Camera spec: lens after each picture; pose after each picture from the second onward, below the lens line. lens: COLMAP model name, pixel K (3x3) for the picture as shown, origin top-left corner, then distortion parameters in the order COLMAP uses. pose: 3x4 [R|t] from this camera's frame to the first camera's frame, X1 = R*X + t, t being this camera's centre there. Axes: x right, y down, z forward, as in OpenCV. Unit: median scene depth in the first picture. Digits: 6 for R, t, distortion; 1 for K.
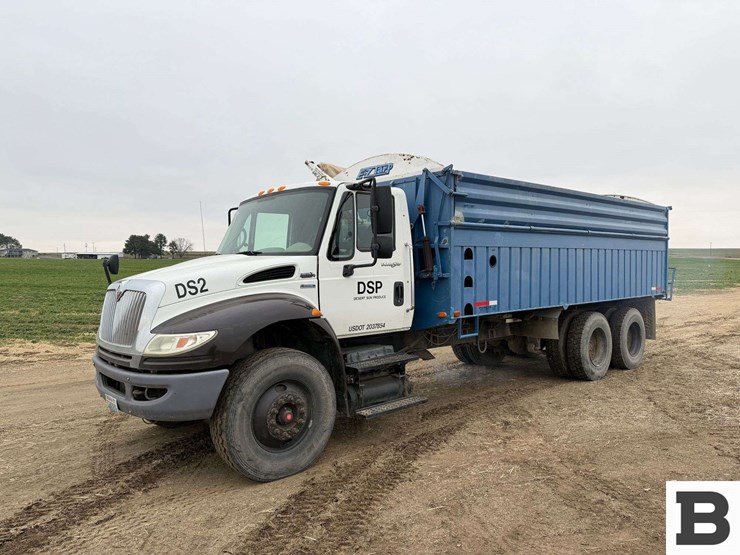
lens RADIAL K [[518.7, 0, 370.0], [0, 518.7, 277.5], [0, 0, 1]] dist [0.145745, -0.259275]
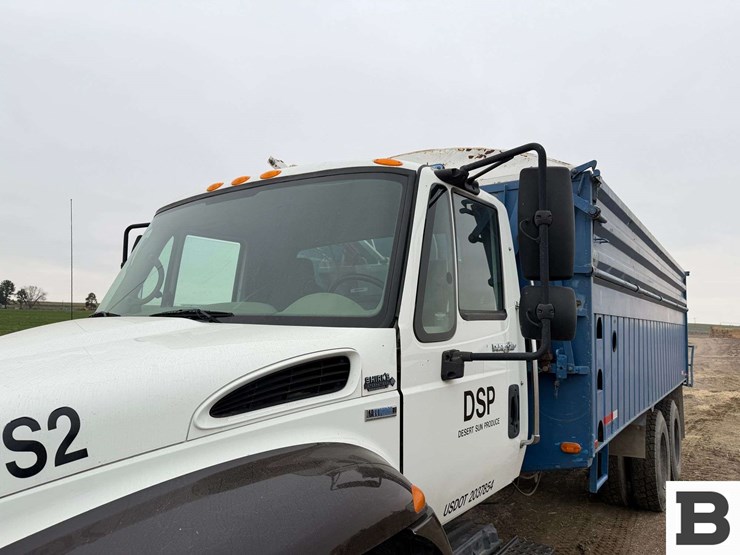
lens RADIAL K [[527.2, 0, 369.8], [0, 527.2, 267.5], [0, 0, 1]] dist [0.033893, -0.064620]
pose [[0.974202, 0.054361, 0.219031, -0.176544], [-0.025055, 0.990608, -0.134418, -0.028438], [-0.224281, 0.125462, 0.966415, 0.528012]]
